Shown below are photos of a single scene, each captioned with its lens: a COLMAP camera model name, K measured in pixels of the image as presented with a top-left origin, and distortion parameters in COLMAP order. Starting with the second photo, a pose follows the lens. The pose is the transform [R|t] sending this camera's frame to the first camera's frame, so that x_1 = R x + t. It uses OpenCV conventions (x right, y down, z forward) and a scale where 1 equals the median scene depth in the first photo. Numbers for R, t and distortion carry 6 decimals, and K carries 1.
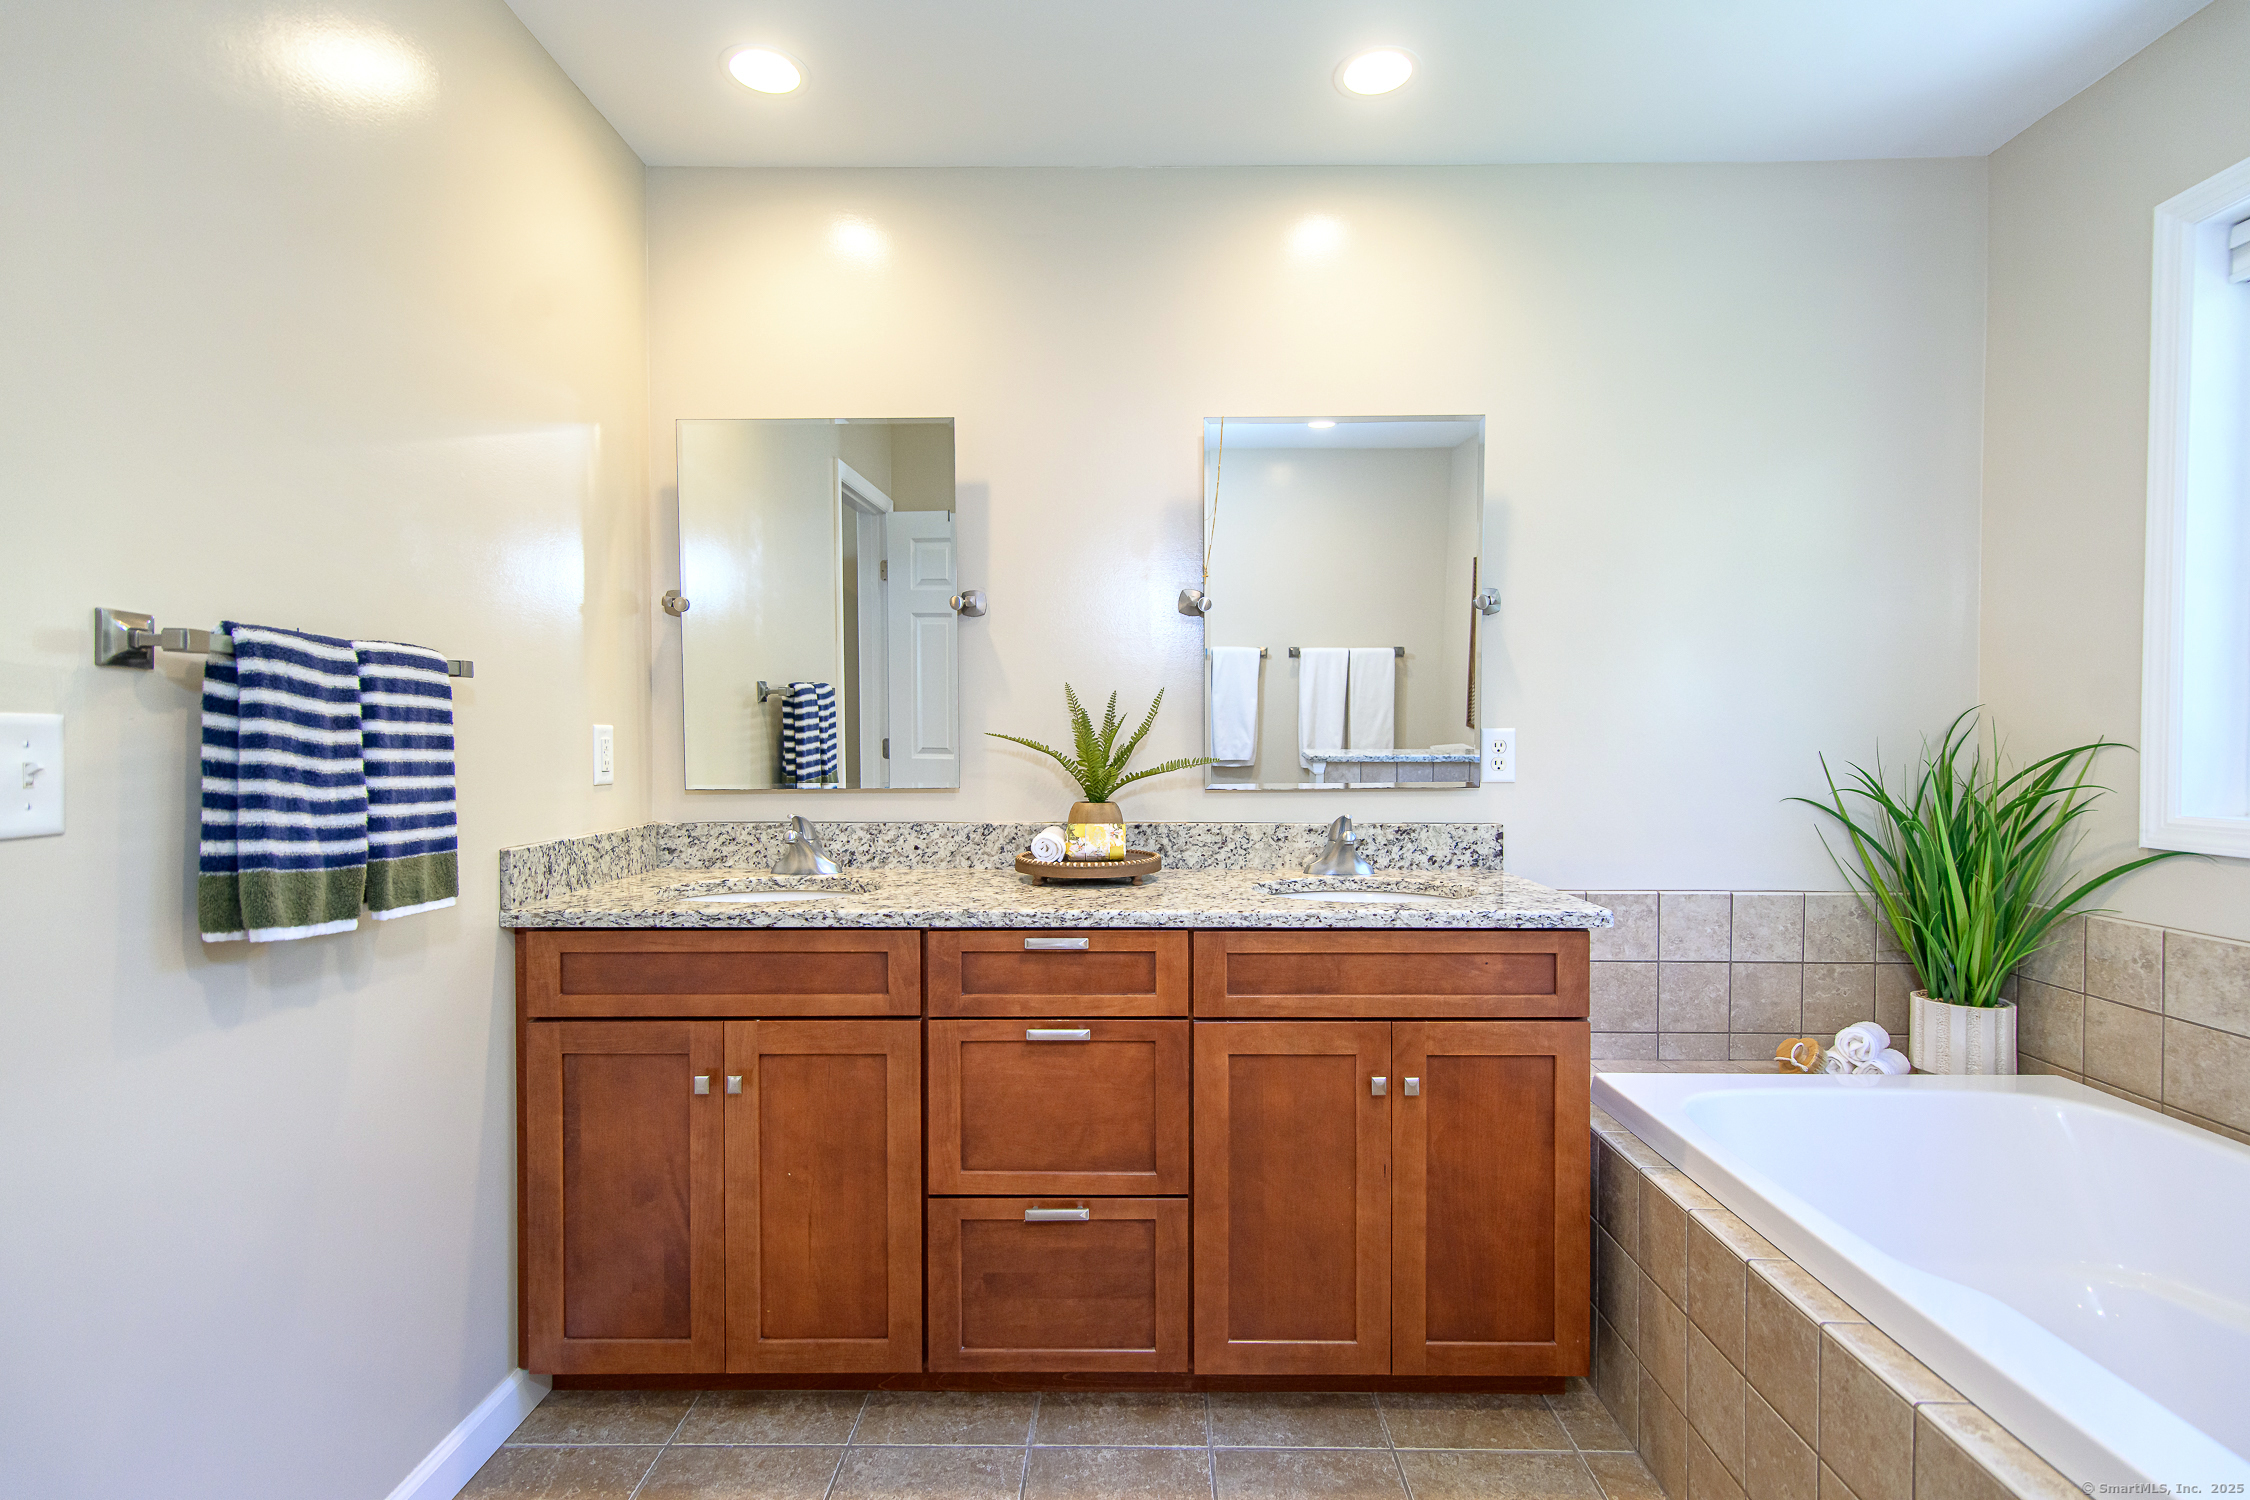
lens RADIAL K [[1099.3, 0, 1127.6], [0, 1099.3, 750.0], [0, 0, 1]] dist [0.016514, -0.000438]
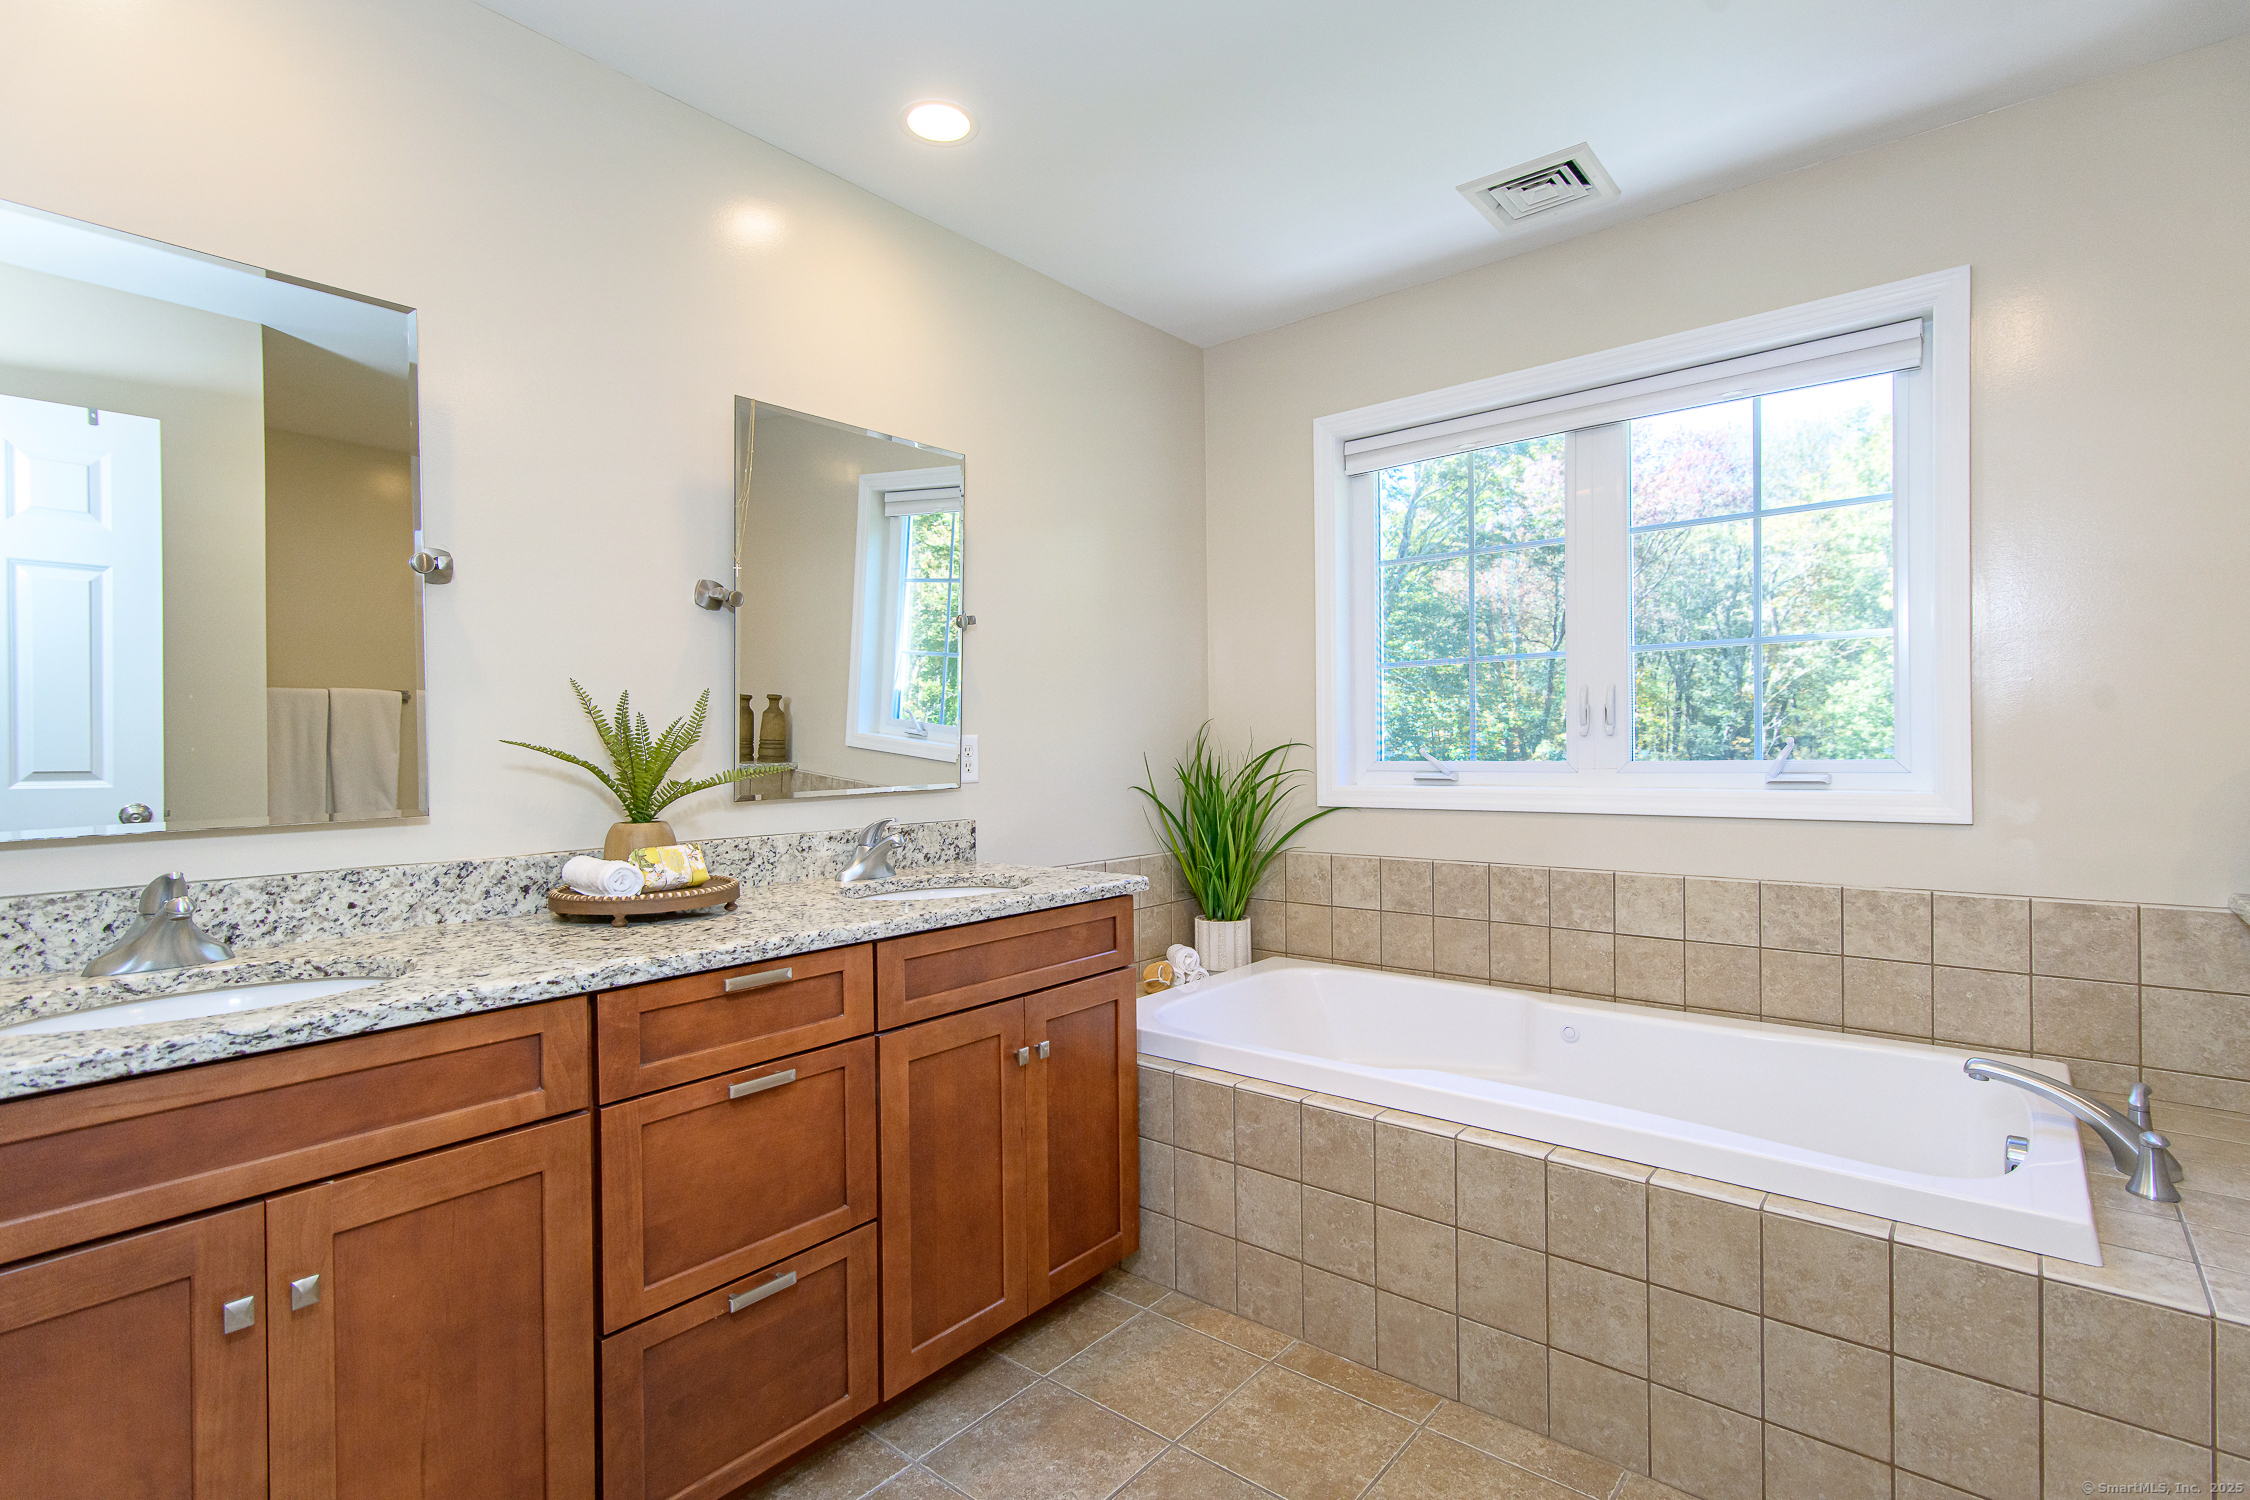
lens RADIAL K [[1099.3, 0, 1121.6], [0, 1099.3, 752.0], [0, 0, 1]] dist [0.016514, -0.000438]
pose [[0.620569, -0.012188, 0.784057, -0.557816], [0.021953, 0.999757, -0.001834, 0.004077], [-0.783844, 0.018351, 0.620686, 0.226534]]
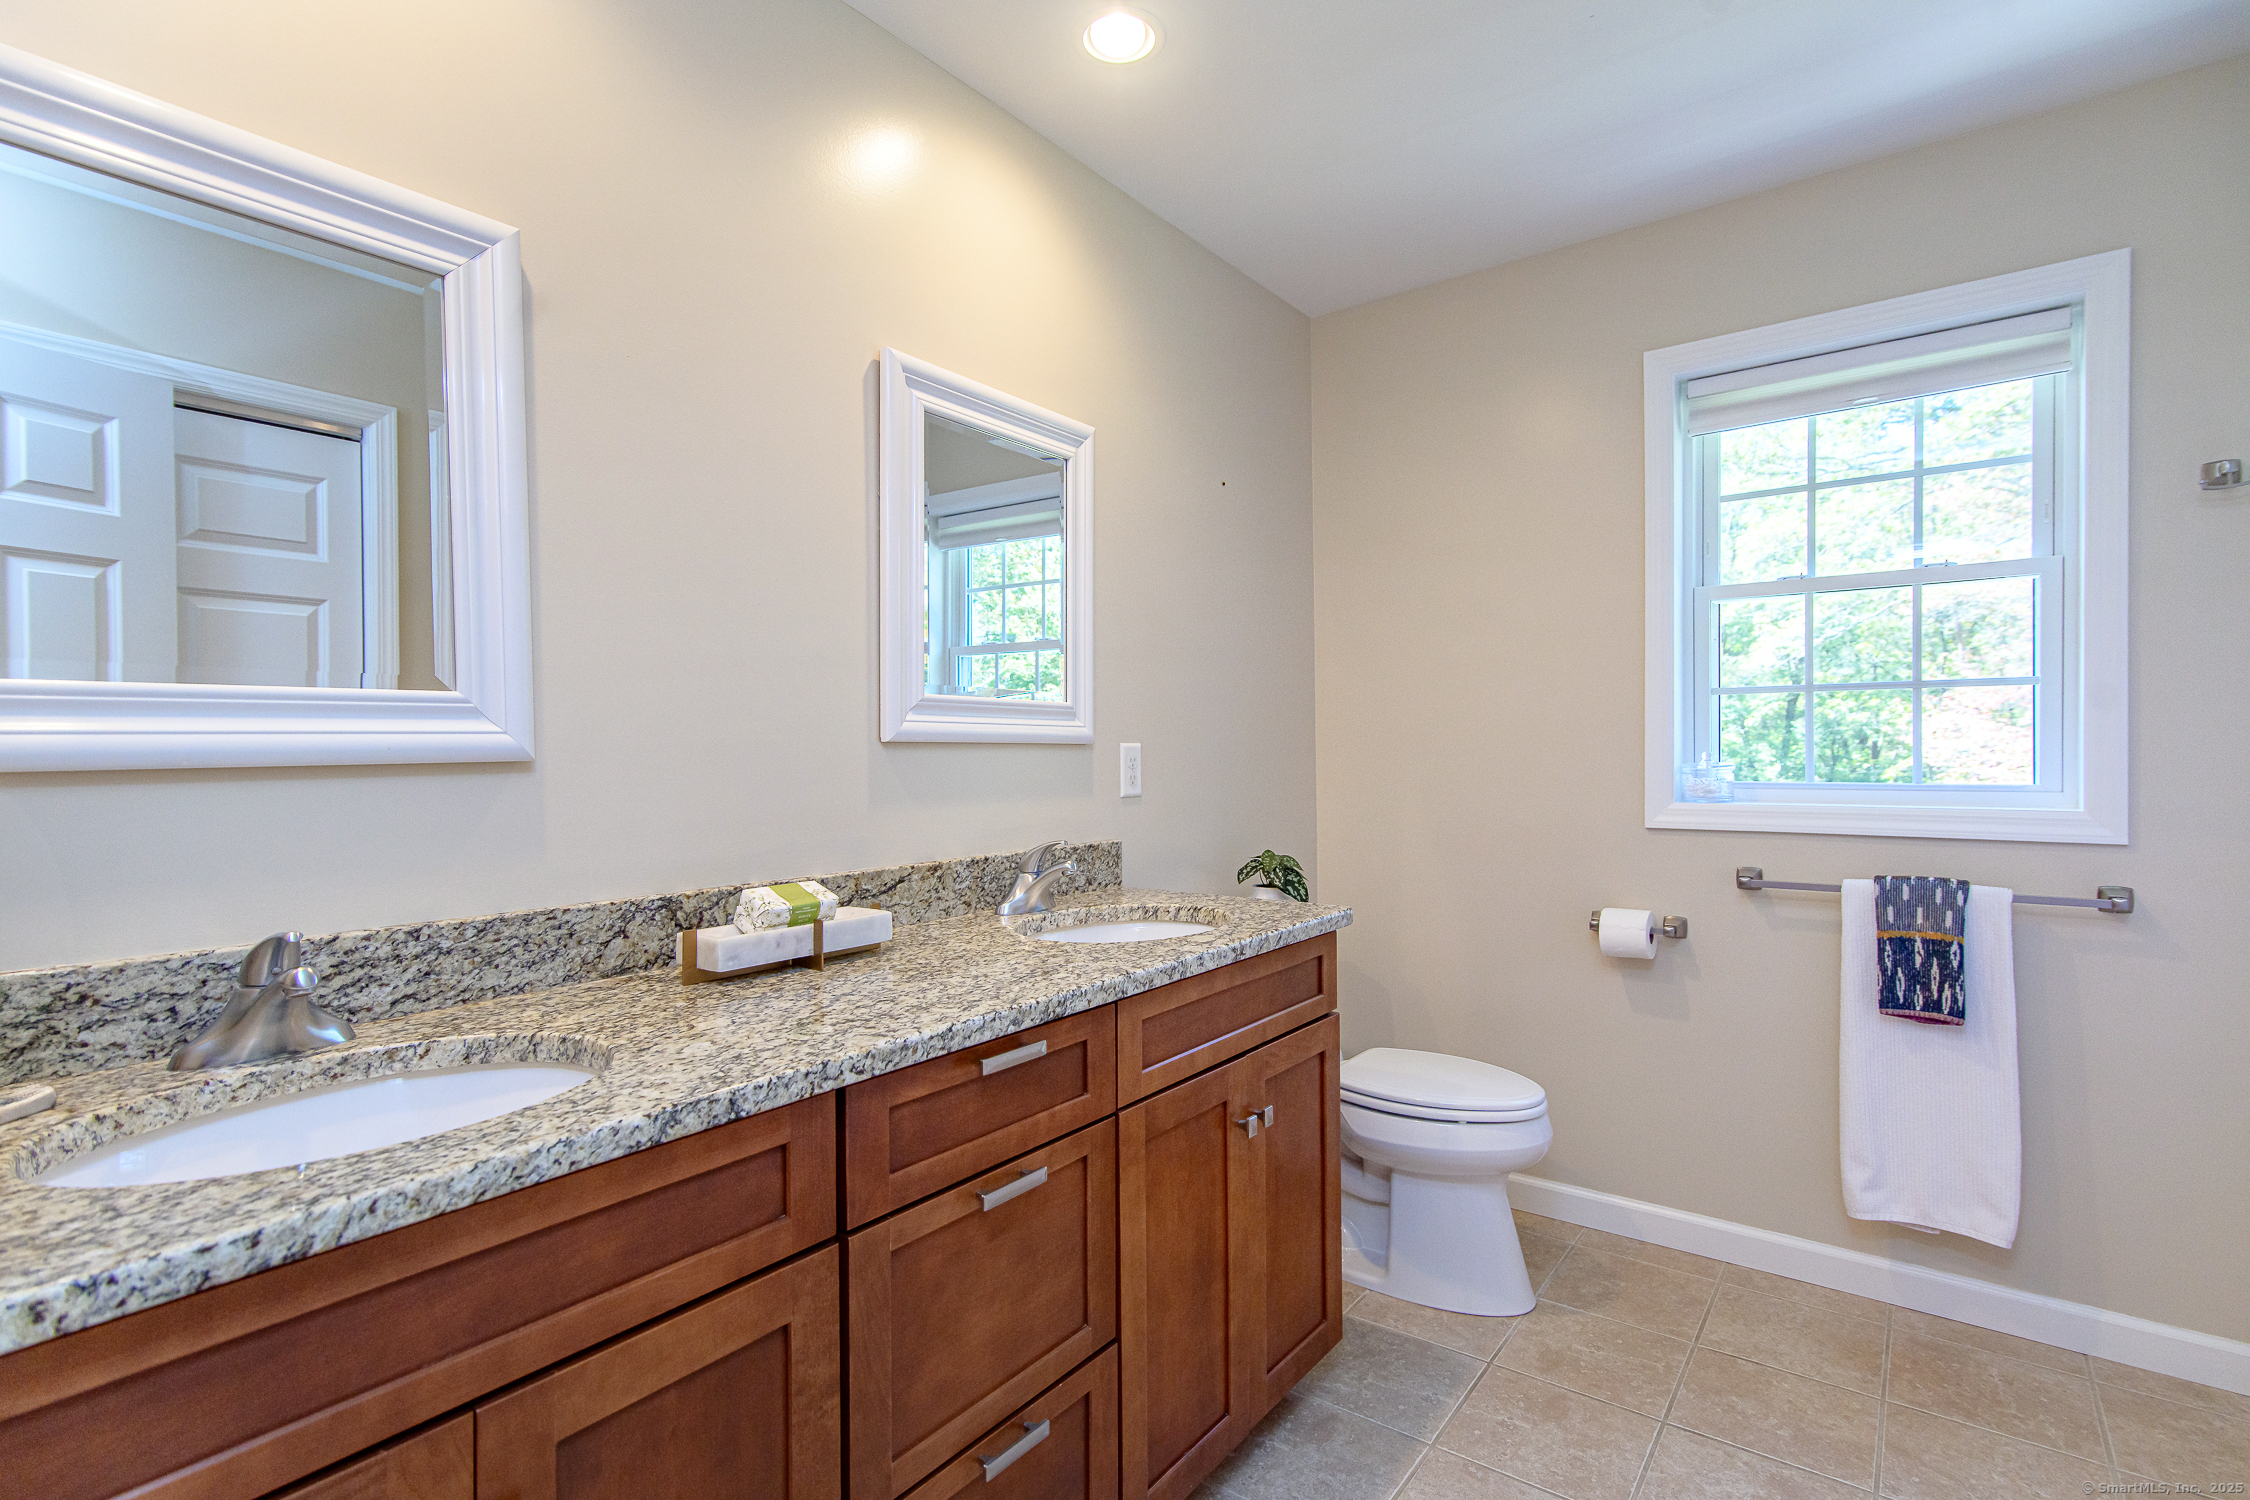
lens RADIAL K [[1099.3, 0, 1121.3], [0, 1099.3, 750.0], [0, 0, 1]] dist [0.016514, -0.000438]
pose [[0.593783, -0.006453, 0.804599, -0.571983], [0.019164, 0.999798, -0.006125, -0.012832], [-0.804397, 0.019056, 0.593787, 0.518614]]
